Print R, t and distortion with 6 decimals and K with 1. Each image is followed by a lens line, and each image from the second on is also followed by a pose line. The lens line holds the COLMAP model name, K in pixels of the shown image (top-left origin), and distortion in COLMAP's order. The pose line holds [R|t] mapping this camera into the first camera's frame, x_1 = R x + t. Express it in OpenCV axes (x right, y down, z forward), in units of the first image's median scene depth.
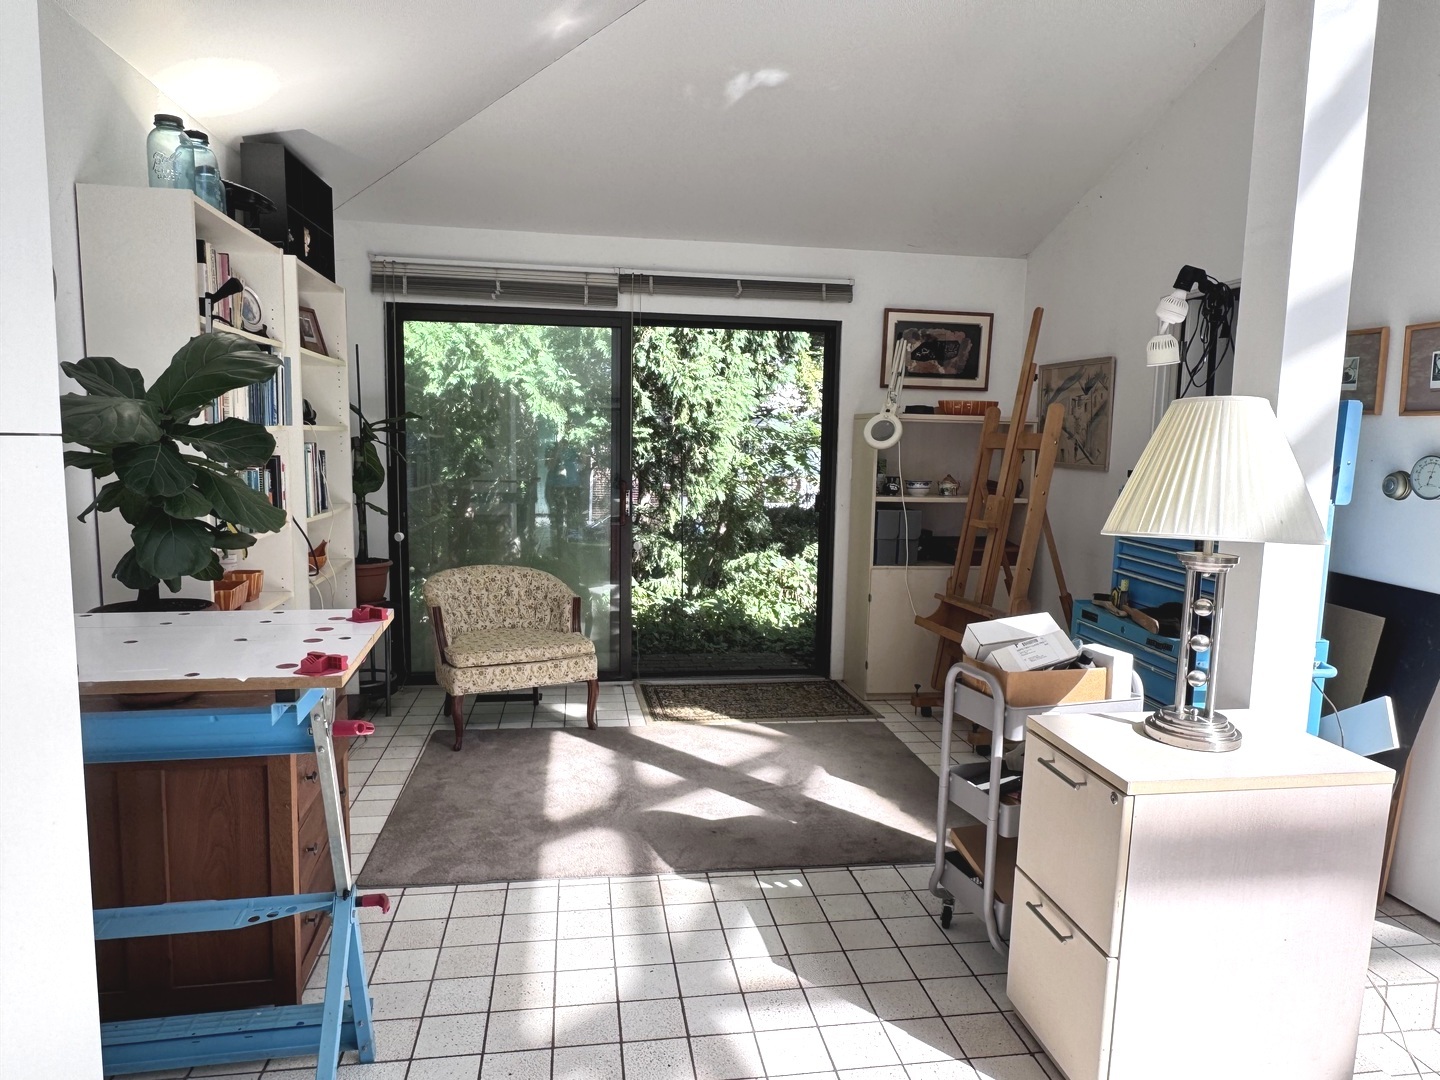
lens RADIAL K [[925.2, 0, 722.6], [0, 925.2, 551.2], [0, 0, 1]] dist [-0.000342, 0.001620]
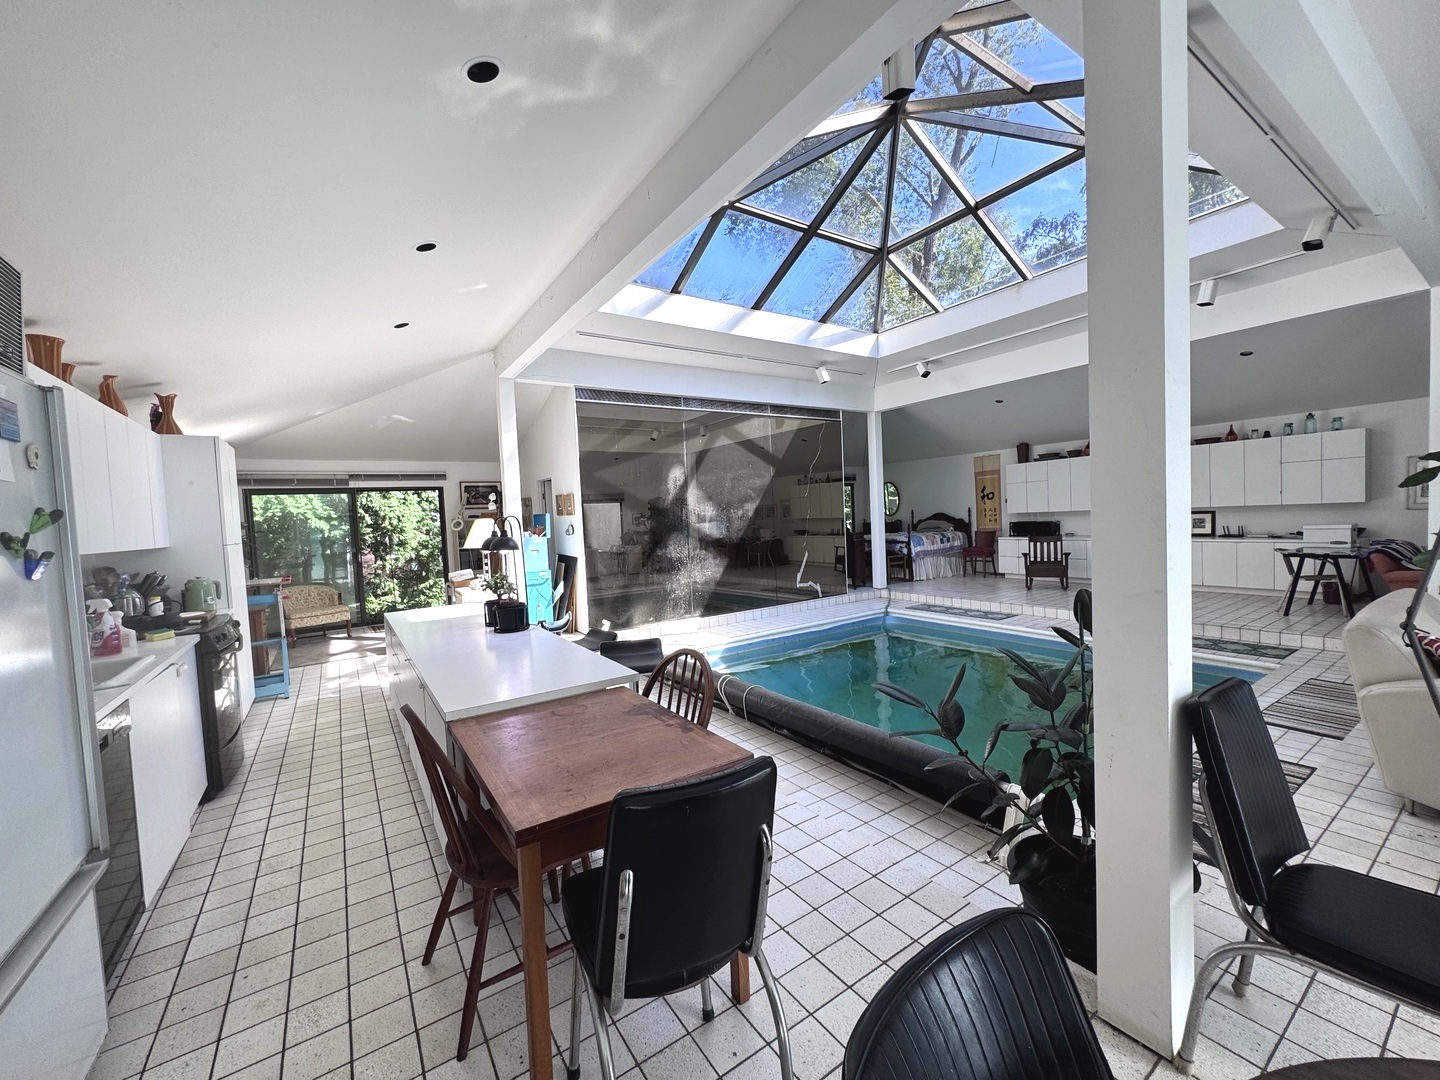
lens RADIAL K [[574.6, 0, 717.1], [0, 574.6, 543.3], [0, 0, 1]] dist [-0.002151, -0.000014]
pose [[0.905536, -0.083500, 0.415972, 0.146416], [0.114545, 0.992149, -0.050197, 0.107398], [-0.408515, 0.093103, 0.907991, -0.930966]]
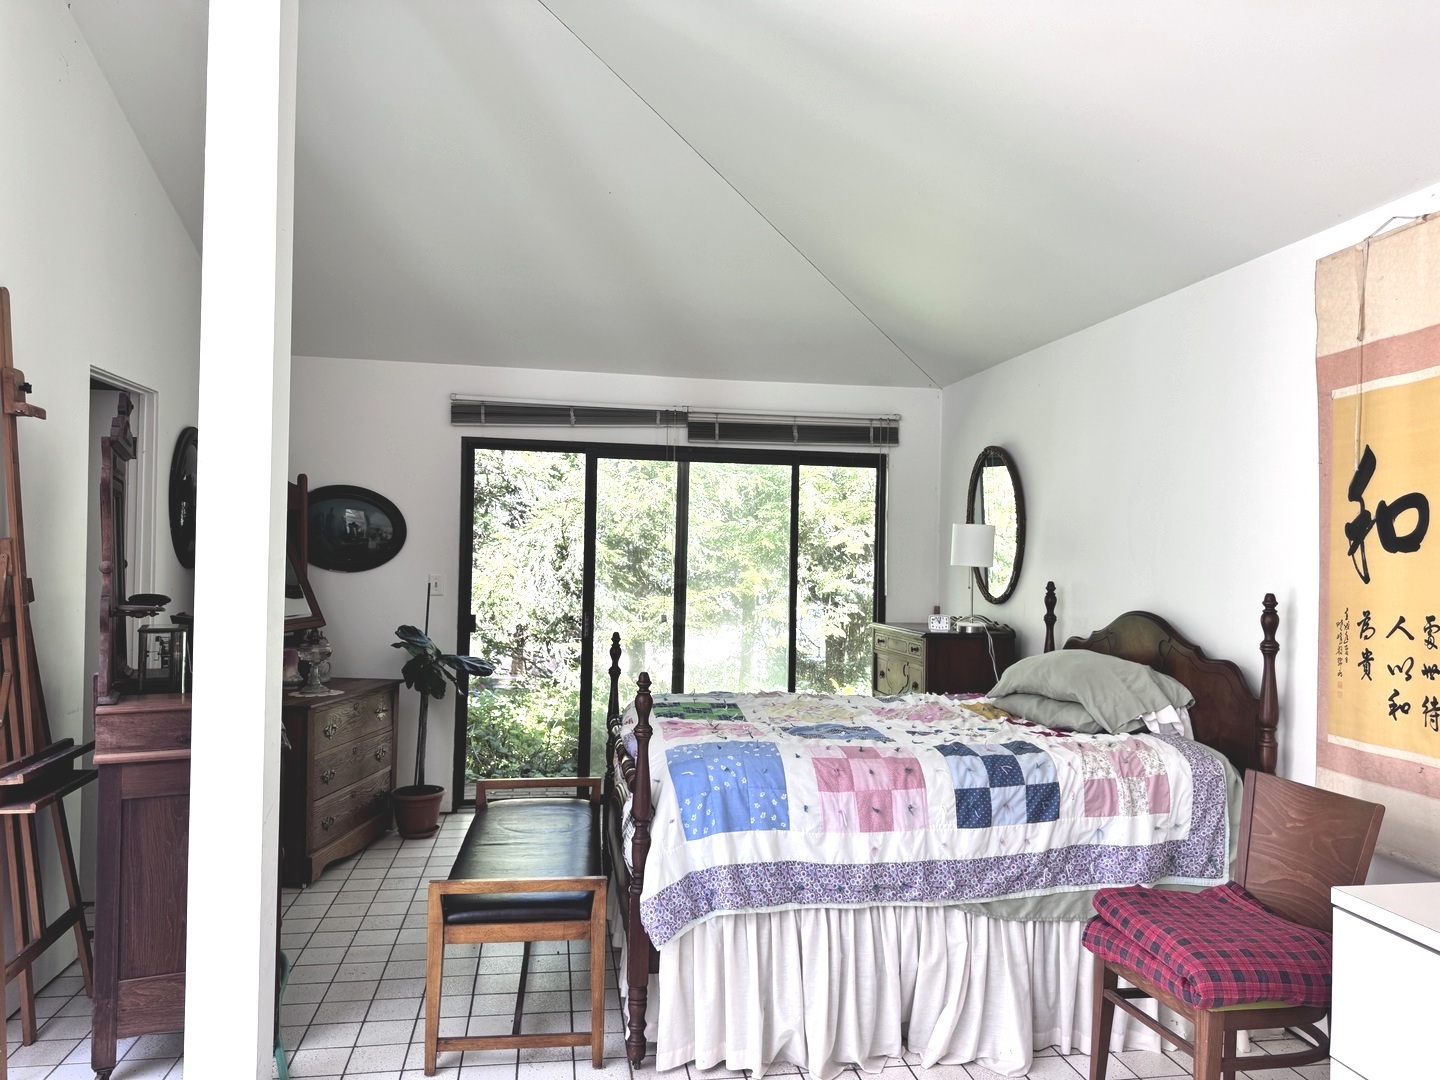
lens RADIAL K [[1012.2, 0, 723.6], [0, 1012.2, 547.7], [0, 0, 1]] dist [0.124383, -0.172977]
pose [[0.999977, -0.001424, 0.006643, 1.741888], [0.002247, 0.992077, -0.125614, 0.010930], [-0.006411, 0.125626, 0.992057, 0.147009]]
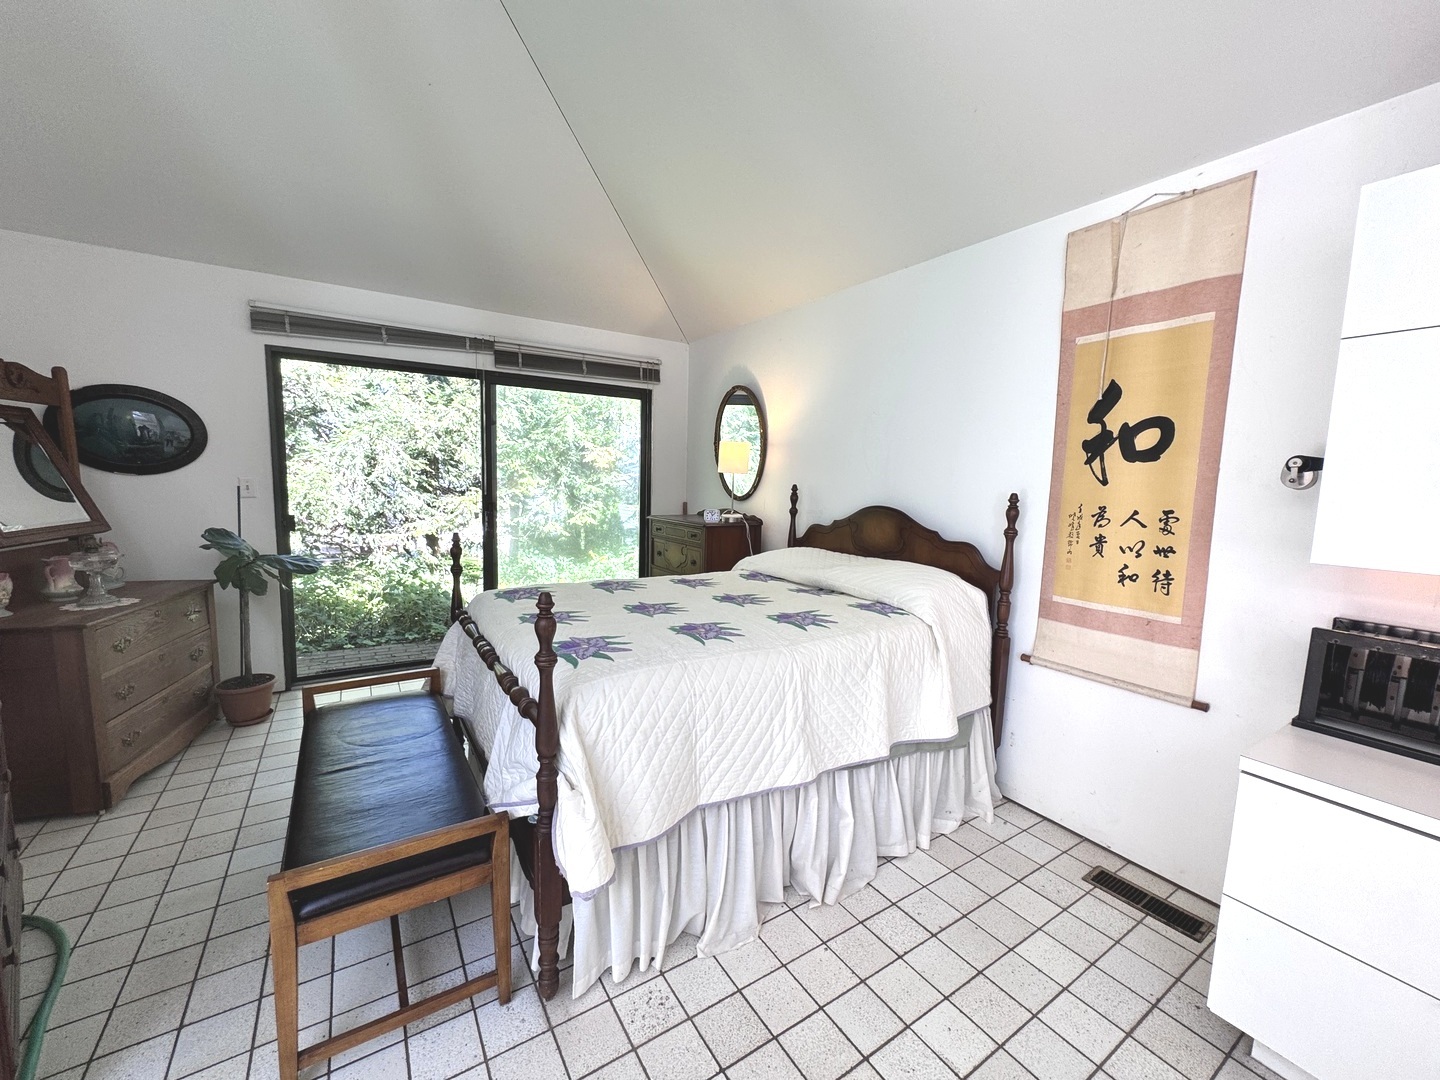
lens RADIAL K [[574.6, 0, 717.1], [0, 574.6, 543.3], [0, 0, 1]] dist [-0.002151, -0.000014]
pose [[0.917983, -0.041514, 0.394441, 1.668737], [0.038127, 0.999138, 0.016425, -0.015966], [-0.394783, -0.000040, 0.918775, 0.439677]]
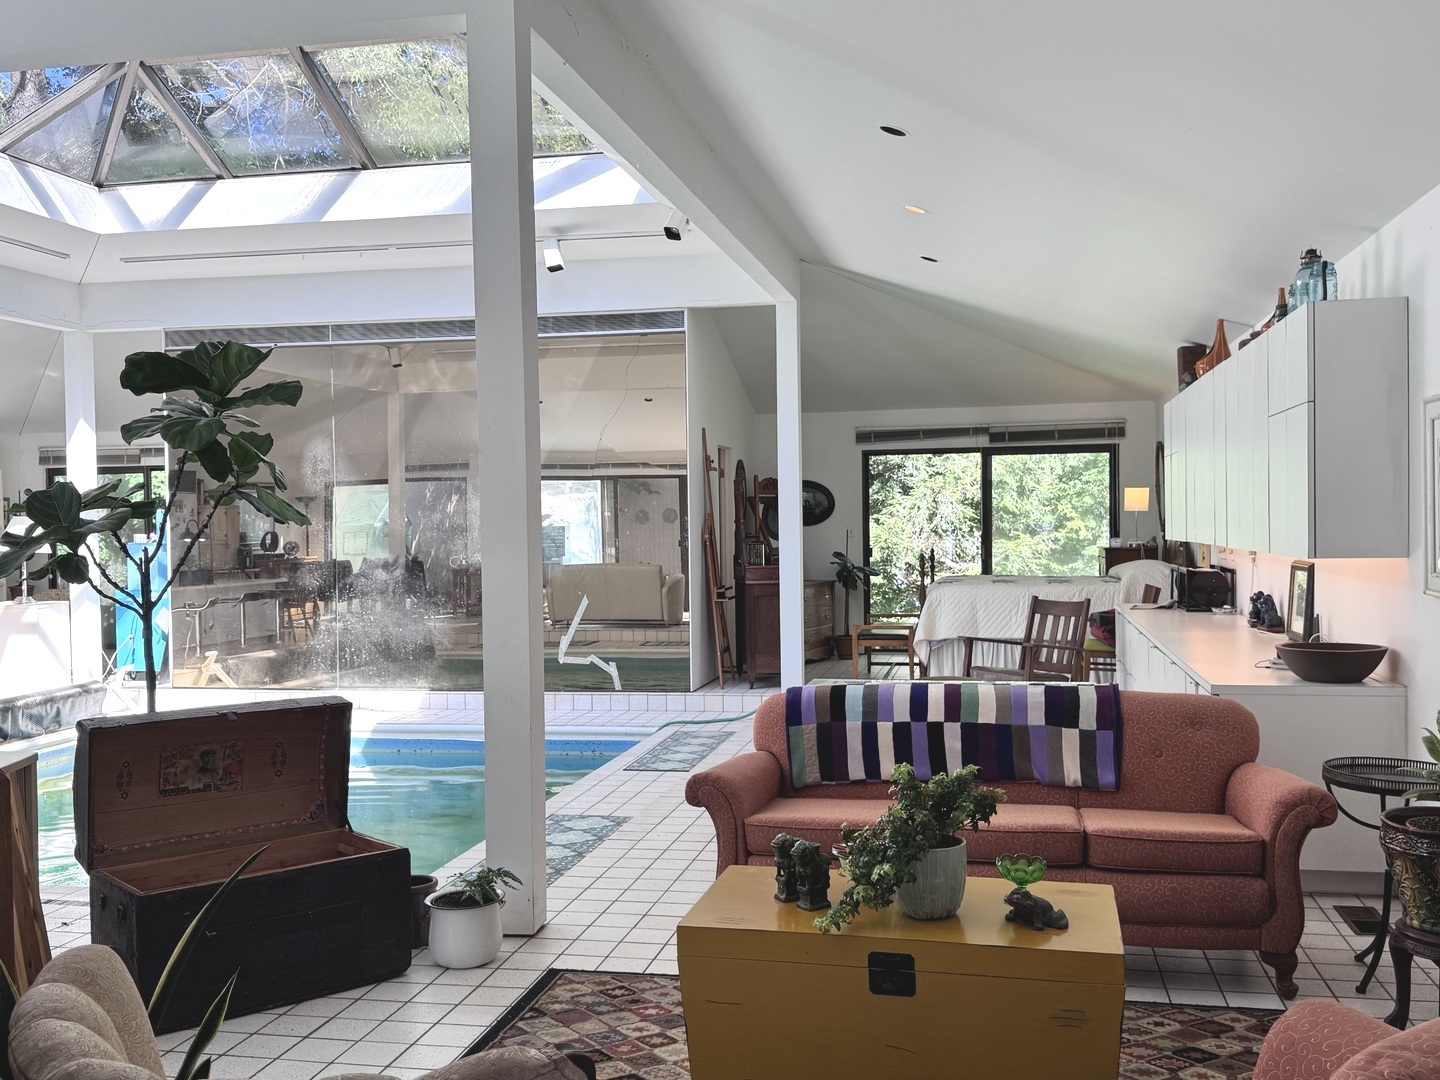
lens RADIAL K [[1367.0, 0, 720.0], [0, 1367.0, 540.0], [0, 0, 1]] dist [0.086180, -0.003147]
pose [[0.932649, -0.029437, -0.359582, 2.174667], [-0.007936, 0.994751, -0.102018, 0.208575], [0.360698, 0.098000, 0.927520, -1.373089]]
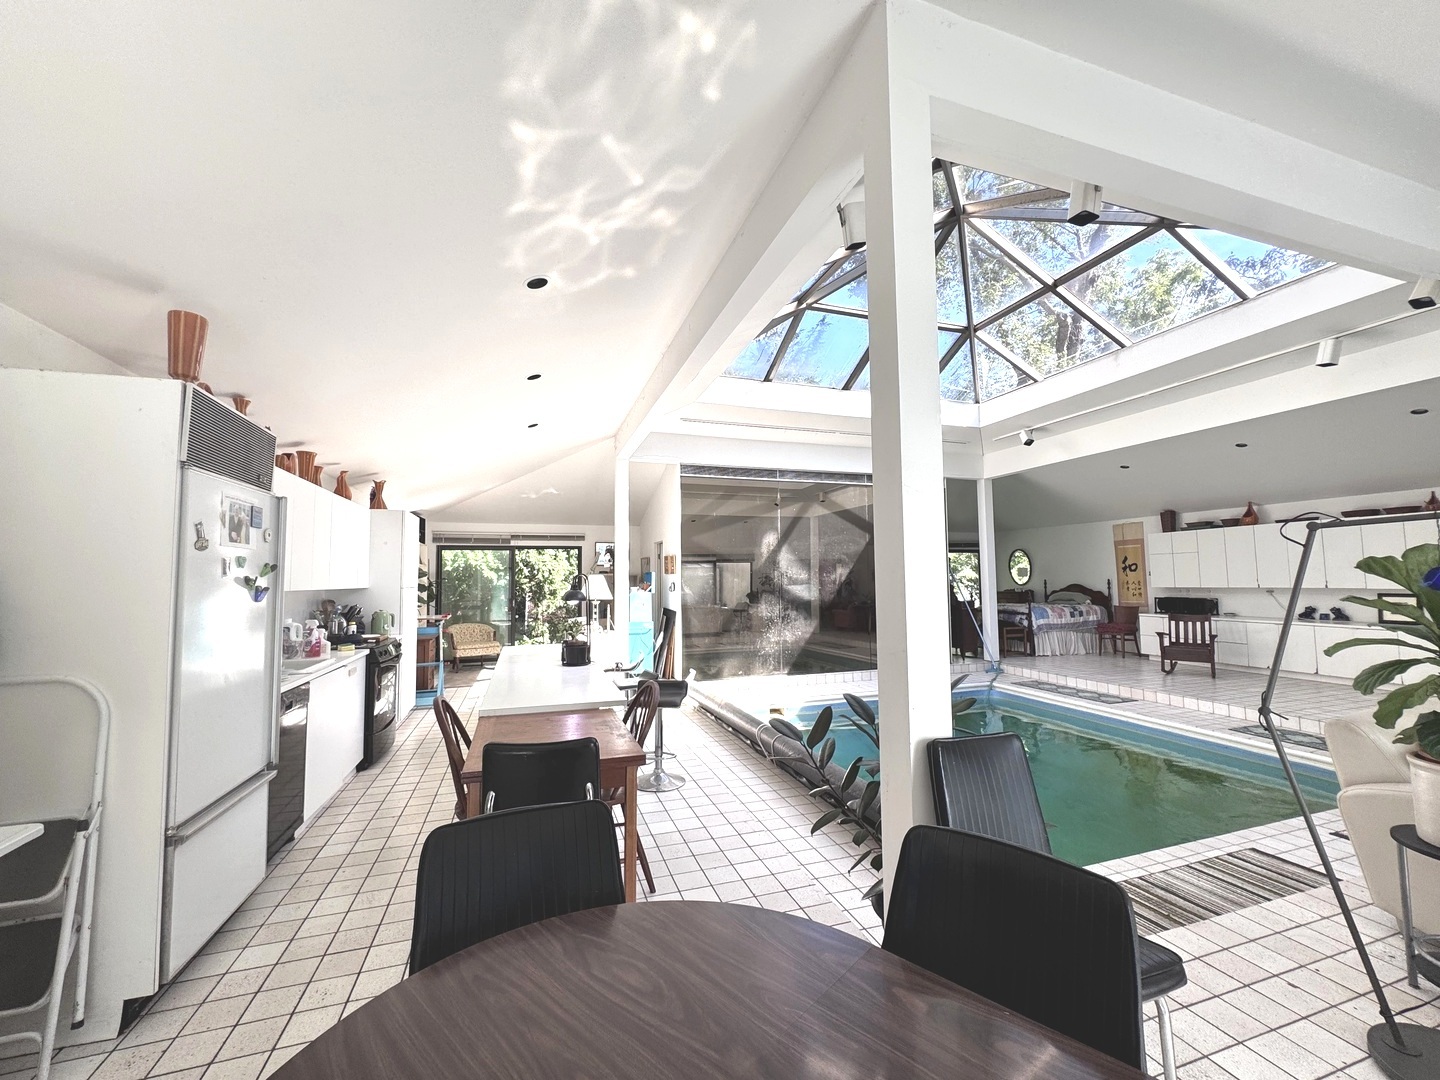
lens RADIAL K [[574.6, 0, 717.1], [0, 574.6, 543.3], [0, 0, 1]] dist [-0.002151, -0.000014]
pose [[0.986403, -0.022090, 0.162855, 0.281093], [0.051017, 0.983130, -0.175651, 0.132199], [-0.156227, 0.181571, 0.970889, -1.112013]]
